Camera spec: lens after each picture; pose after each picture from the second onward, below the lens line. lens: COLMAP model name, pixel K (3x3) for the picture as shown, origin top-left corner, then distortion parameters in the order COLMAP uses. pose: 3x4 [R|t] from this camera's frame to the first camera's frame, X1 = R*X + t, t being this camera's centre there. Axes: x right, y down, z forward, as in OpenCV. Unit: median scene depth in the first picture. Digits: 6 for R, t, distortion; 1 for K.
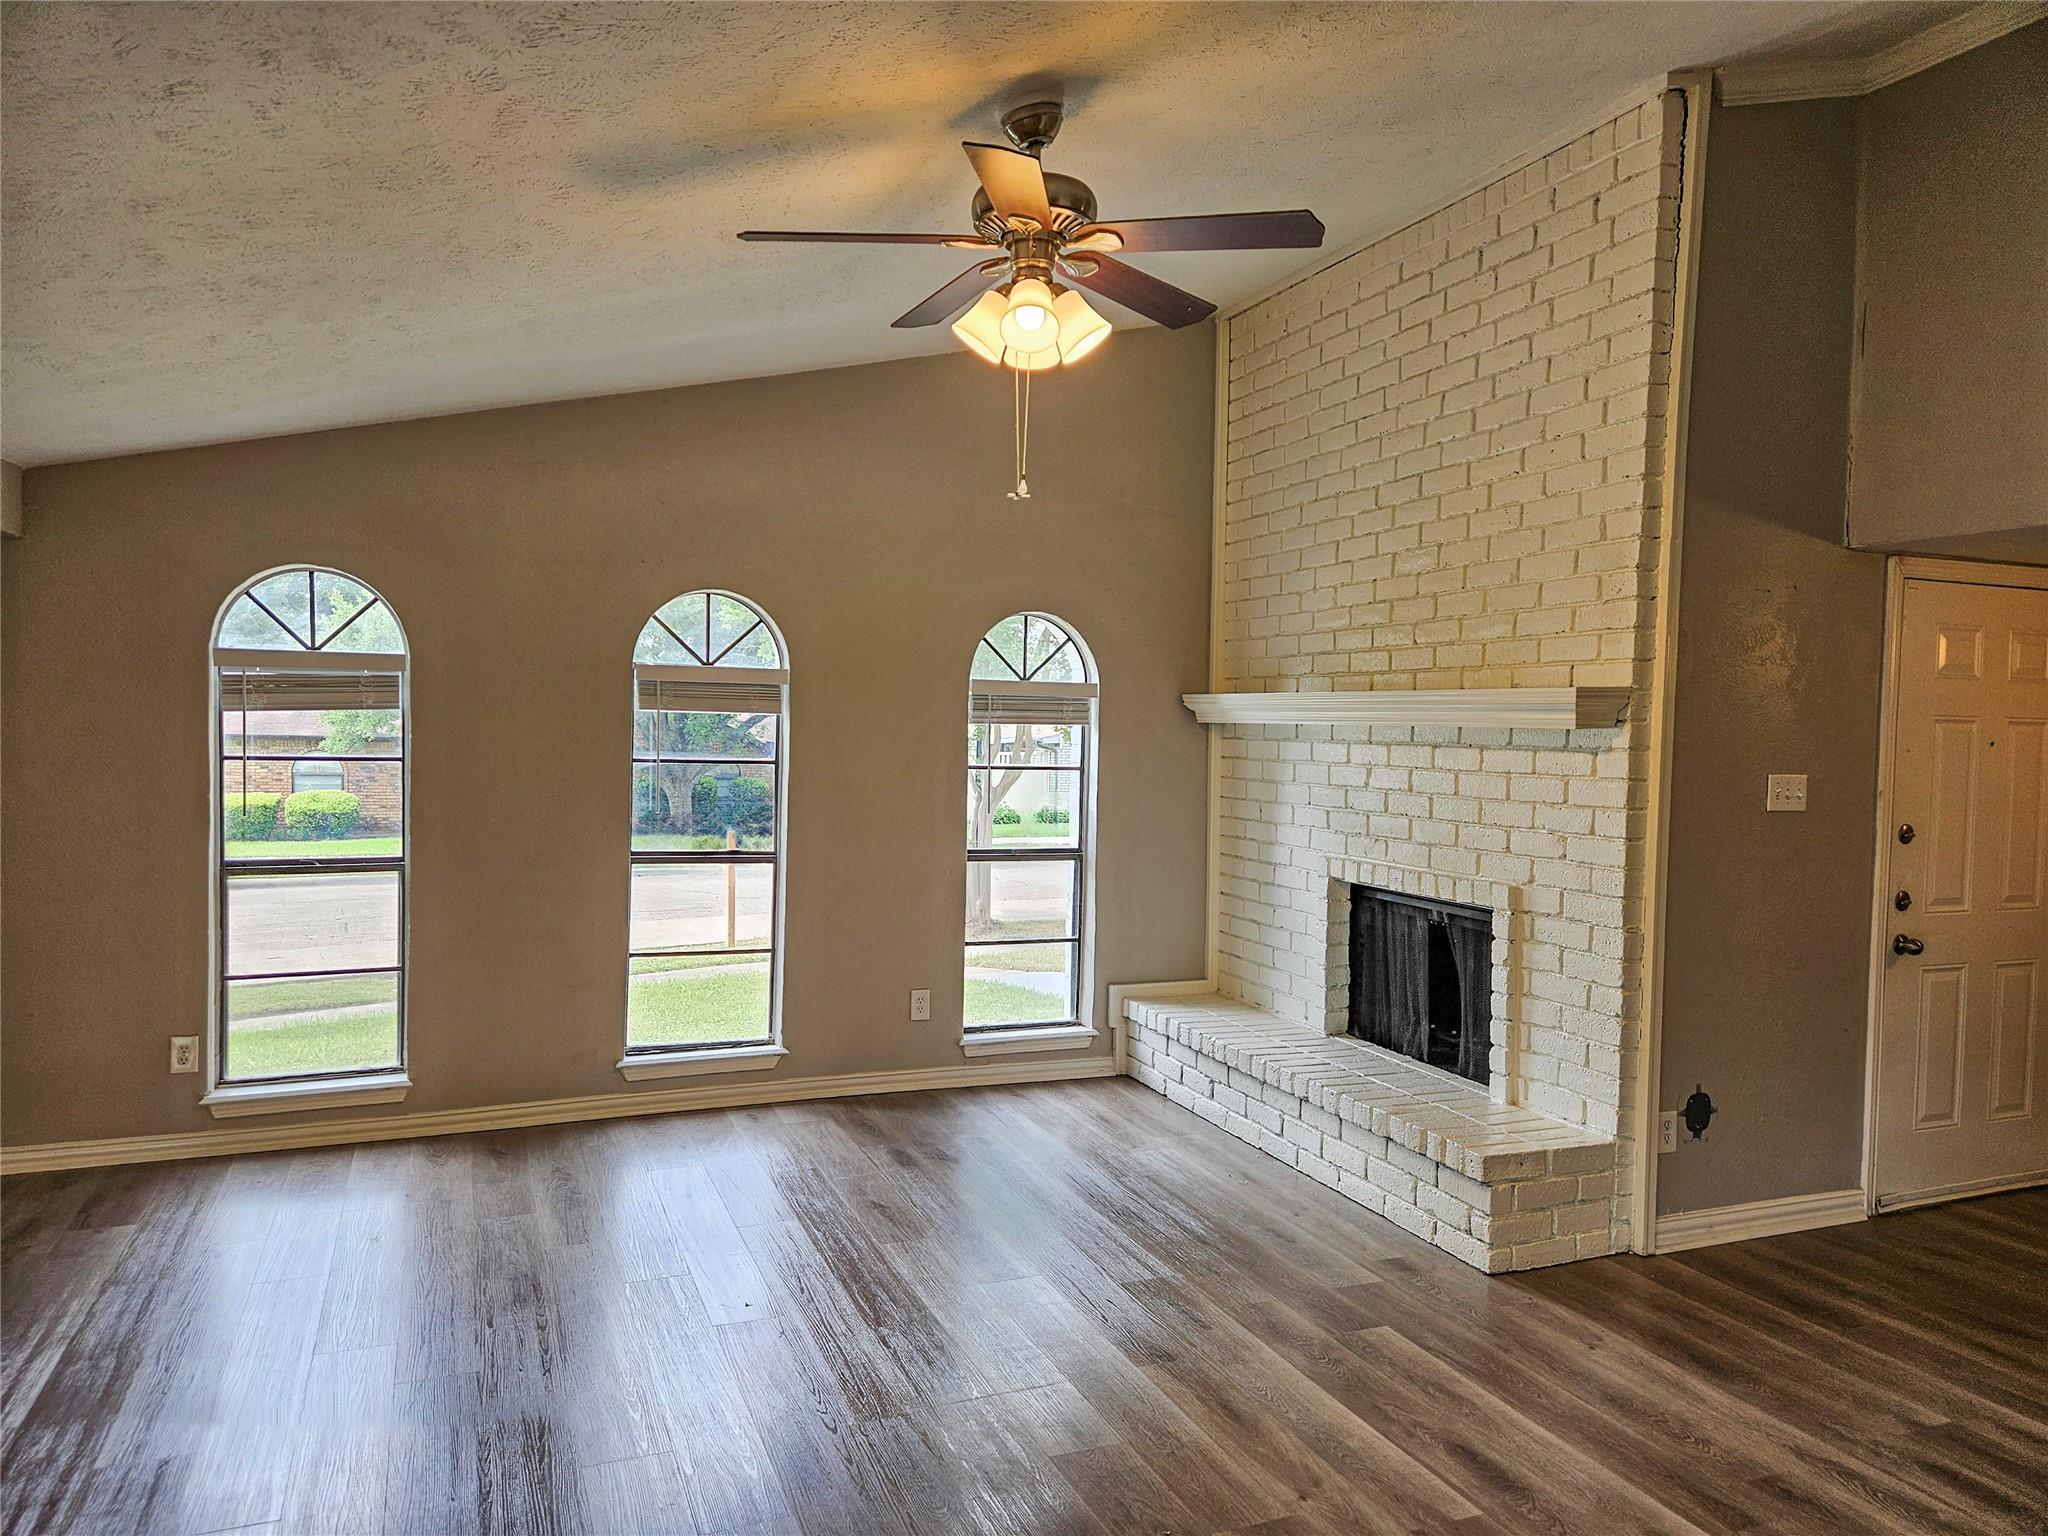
lens RADIAL K [[1350.0, 0, 1019.1], [0, 1350.0, 777.6], [0, 0, 1]] dist [0.082236, -0.078984]
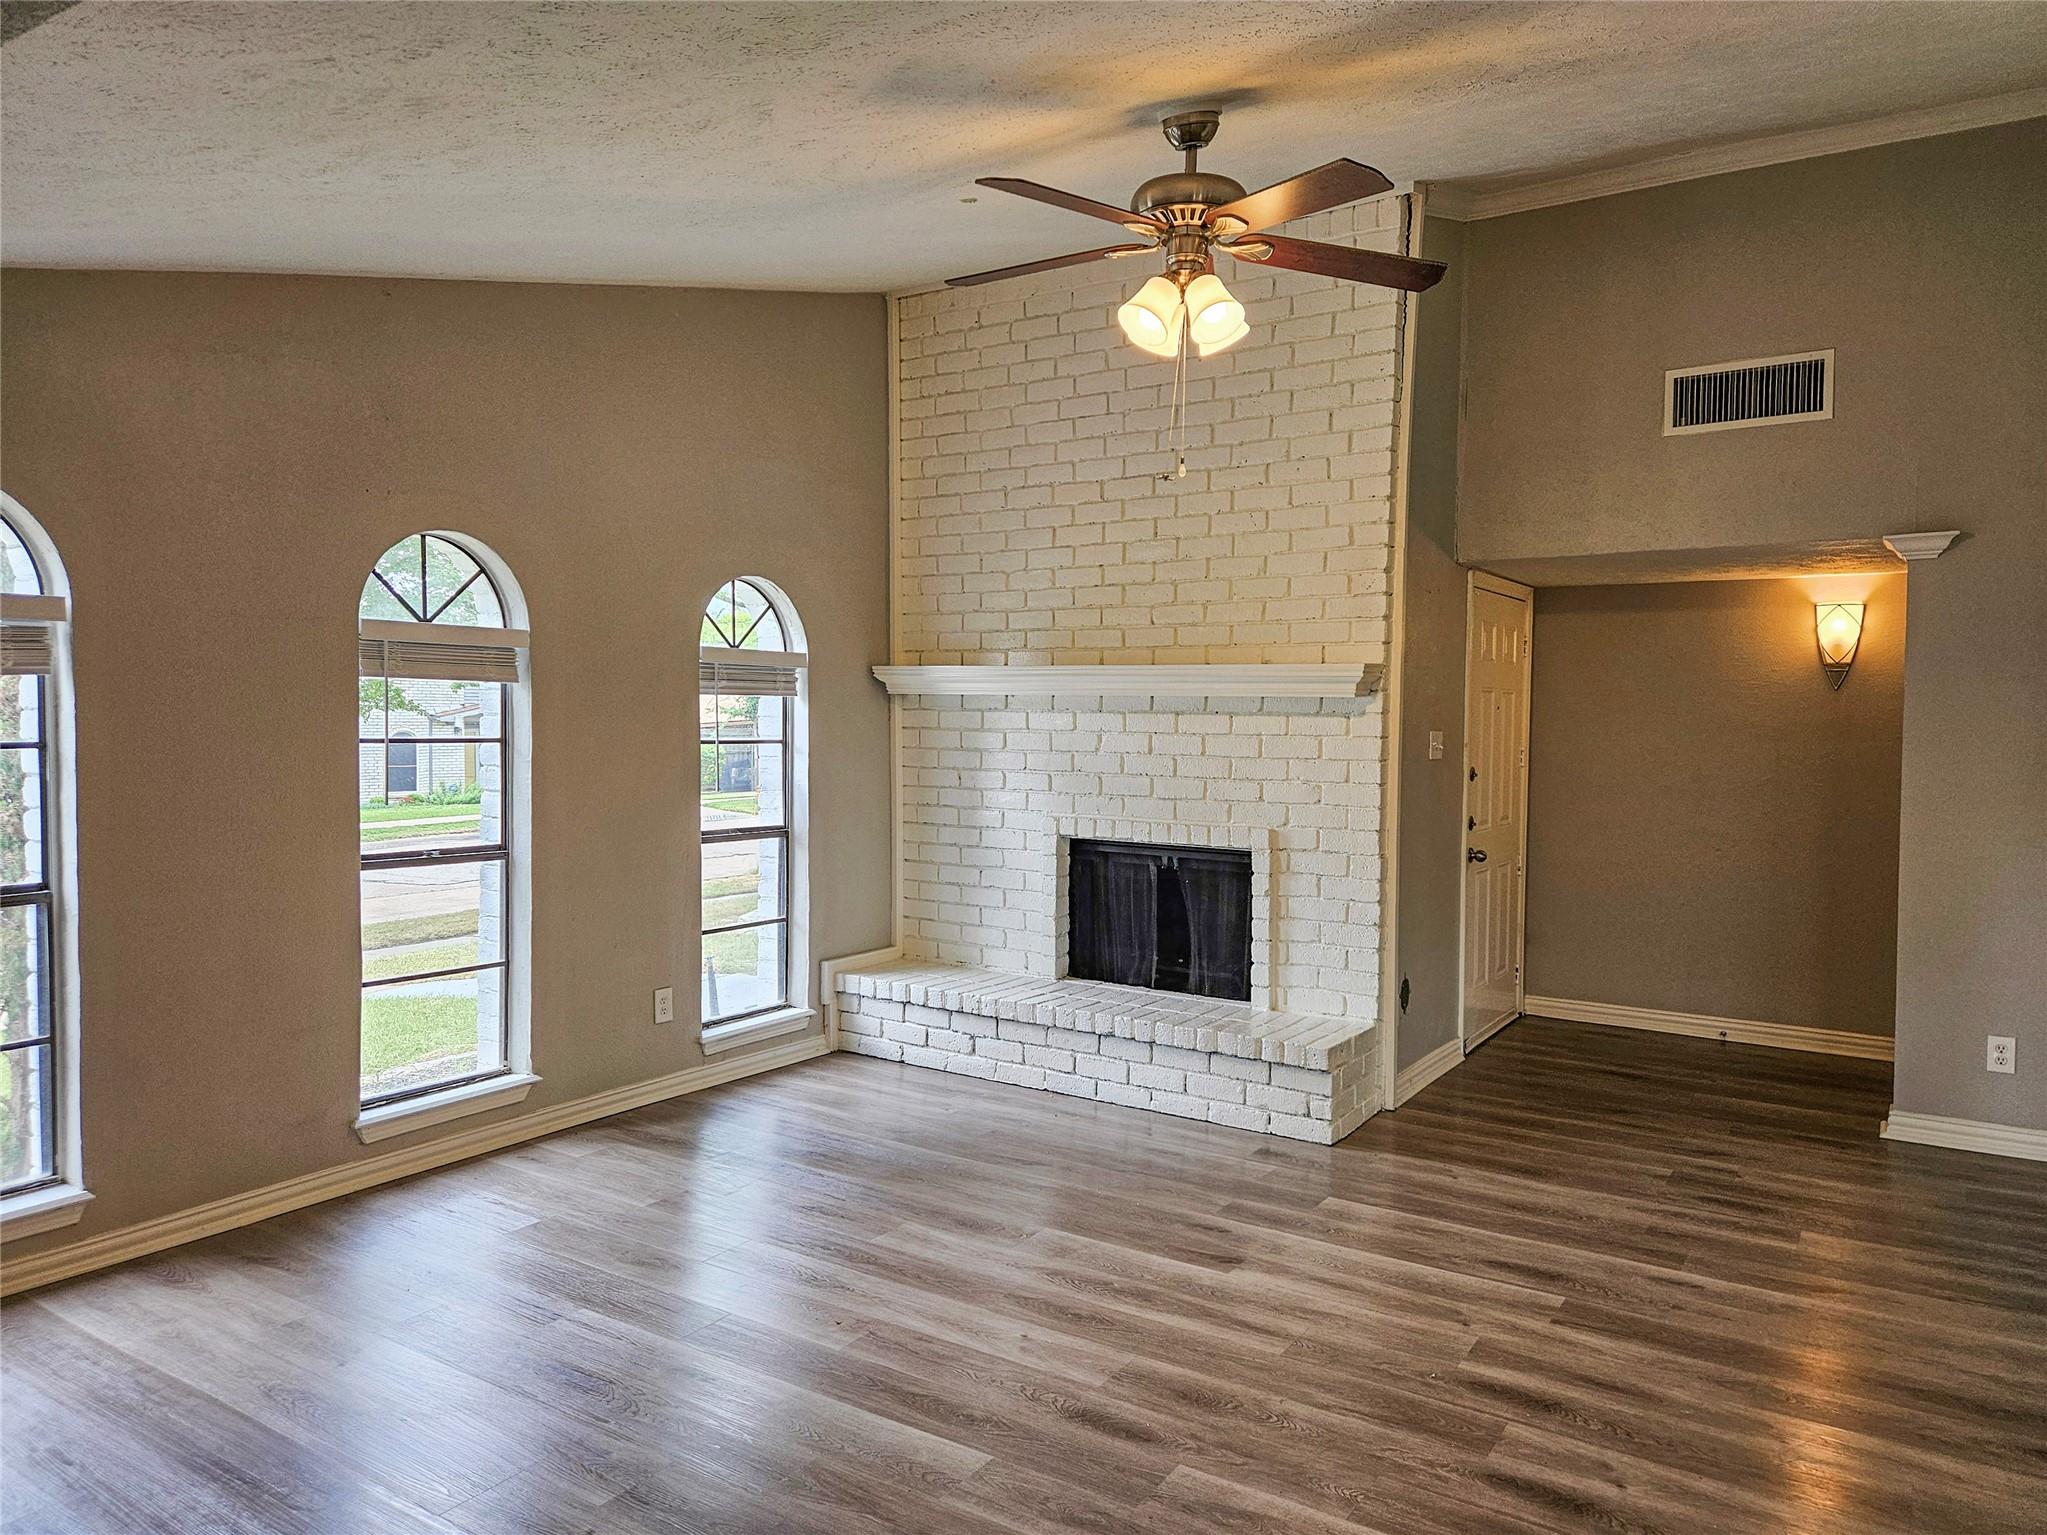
lens RADIAL K [[1366.5, 0, 1023.5], [0, 1366.5, 767.5], [0, 0, 1]] dist [0.075927, -0.086652]
pose [[0.817224, -0.030500, 0.575513, -0.437292], [0.025481, 0.999534, 0.016789, -0.000258], [-0.575757, 0.000945, 0.817620, 0.119668]]
